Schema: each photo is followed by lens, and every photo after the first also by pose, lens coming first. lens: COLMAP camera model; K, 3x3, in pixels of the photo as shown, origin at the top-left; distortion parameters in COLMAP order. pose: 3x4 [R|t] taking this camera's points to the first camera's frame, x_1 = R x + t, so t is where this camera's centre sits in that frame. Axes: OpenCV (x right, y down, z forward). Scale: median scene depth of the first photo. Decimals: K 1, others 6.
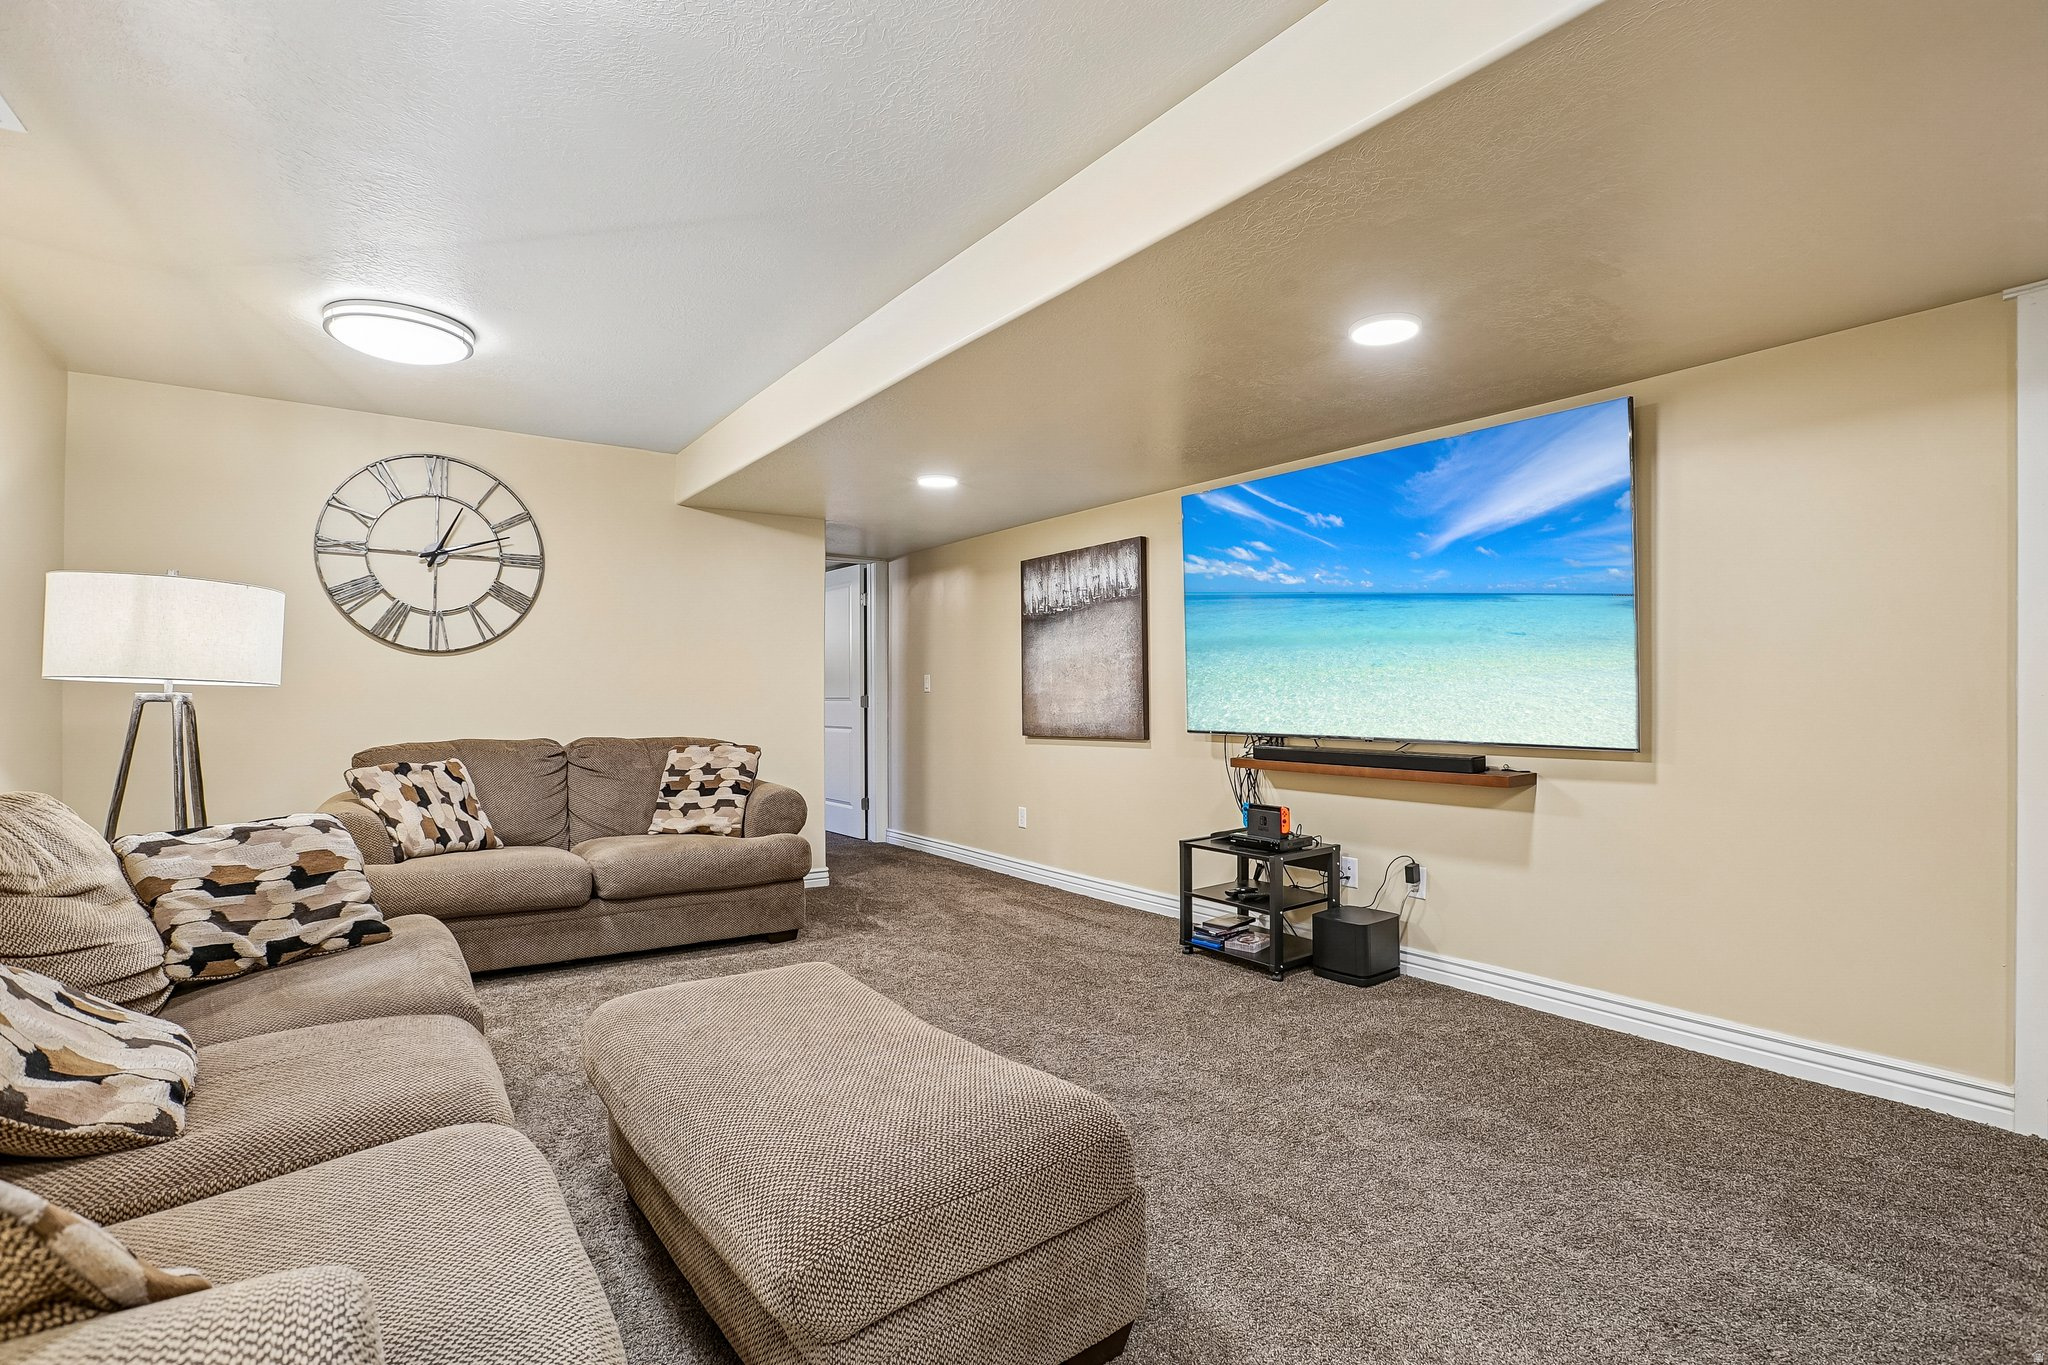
lens RADIAL K [[948.1, 0, 1034.3], [0, 948.1, 692.9], [0, 0, 1]] dist [-0.053741, 0.018719]
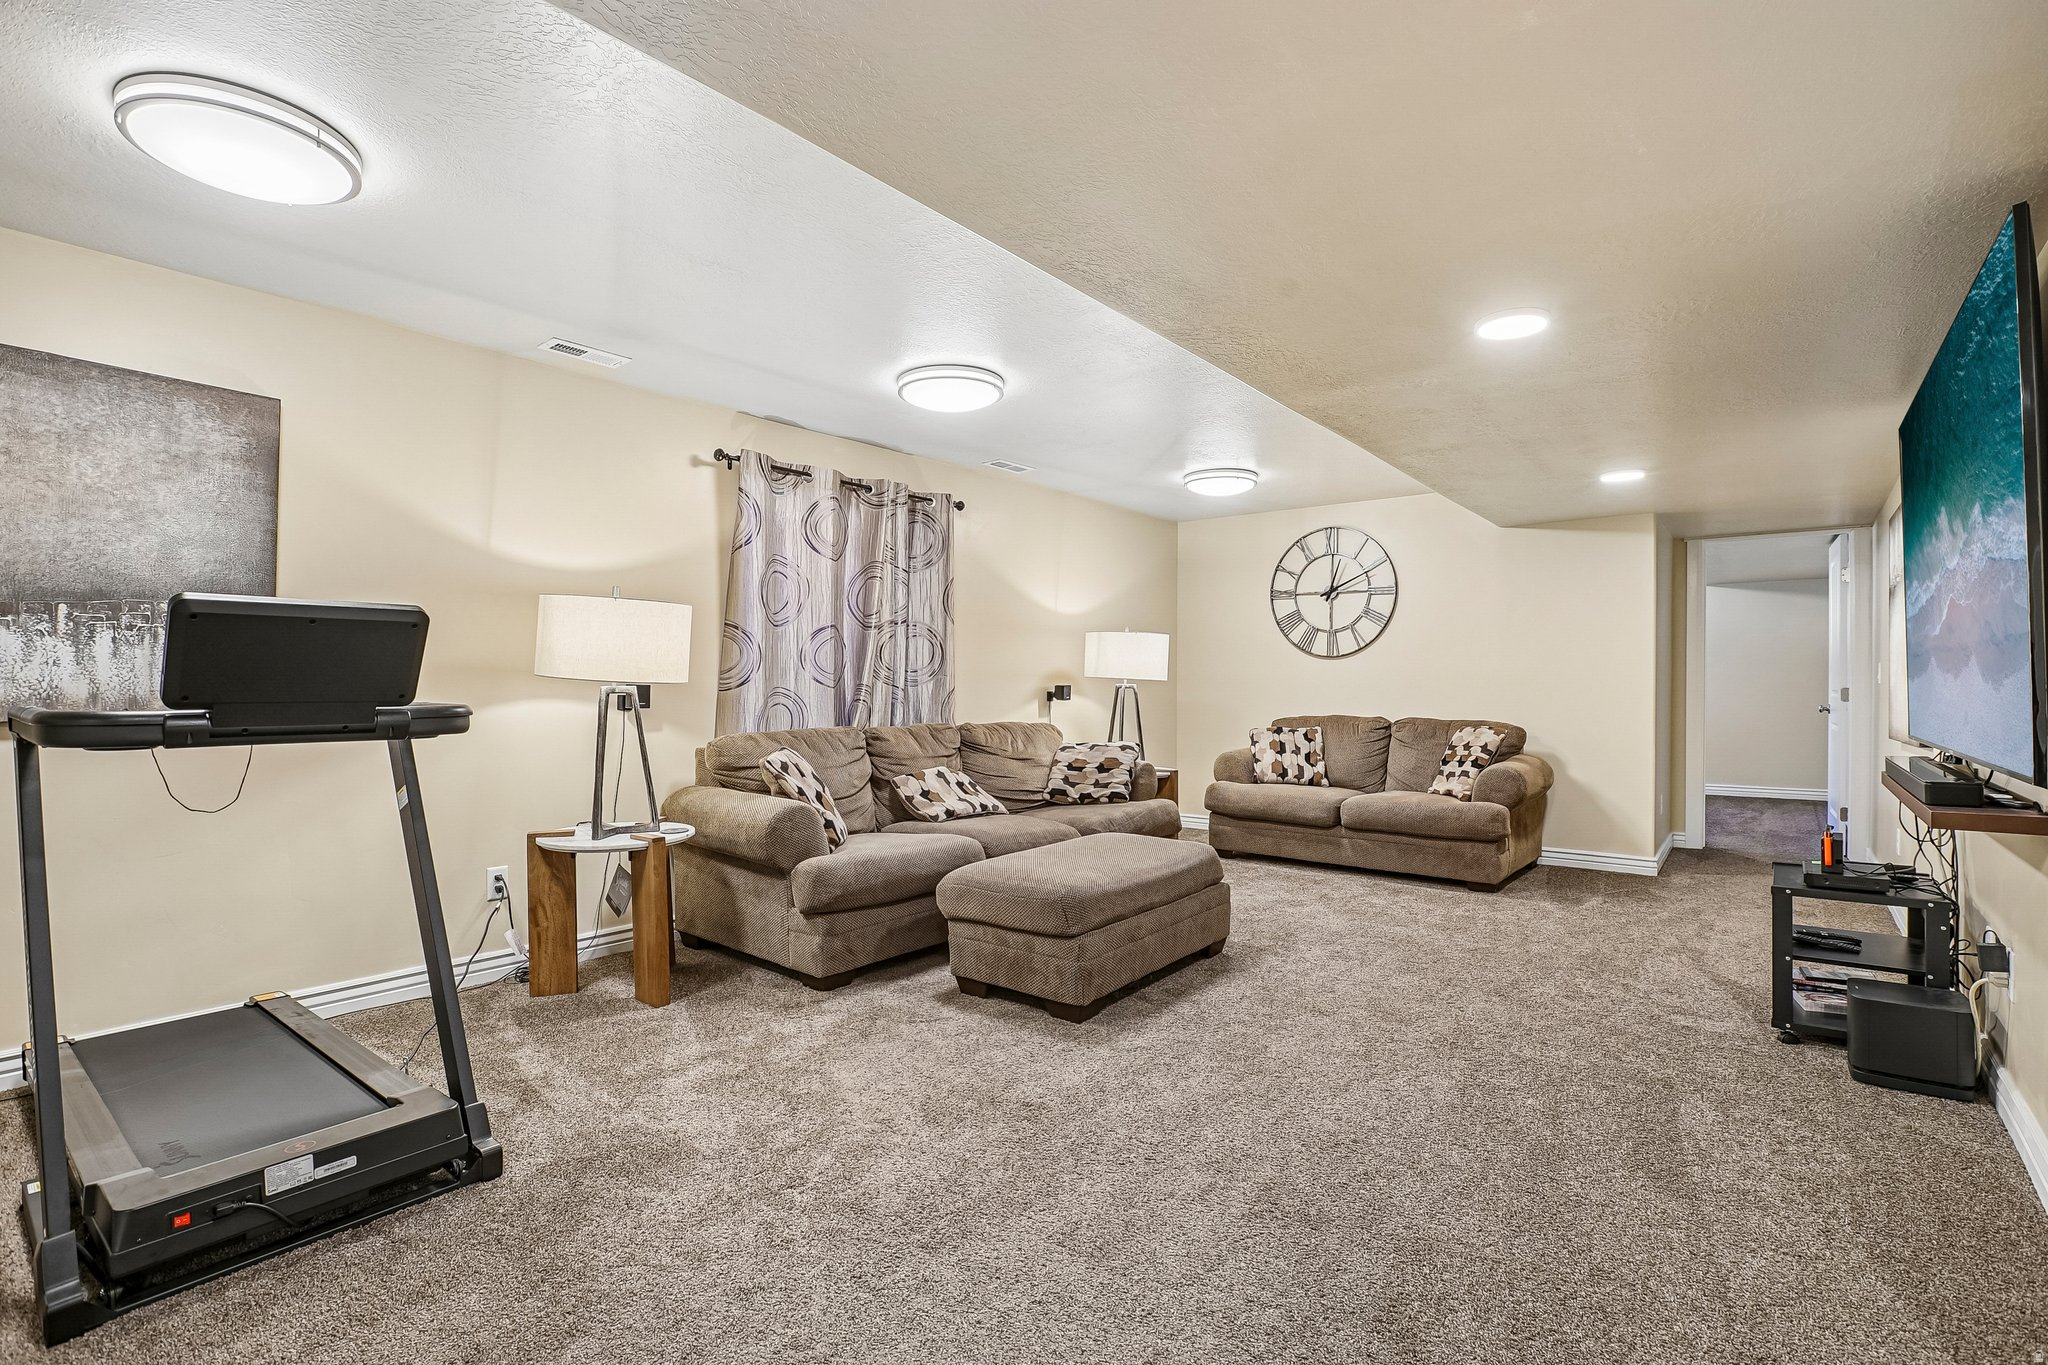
lens RADIAL K [[948.1, 0, 1034.3], [0, 948.1, 692.9], [0, 0, 1]] dist [-0.053741, 0.018719]
pose [[0.253509, 0.012812, -0.967248, 0.763652], [0.001039, 0.999908, 0.013517, -0.006853], [0.967332, -0.004431, 0.253473, 0.149682]]
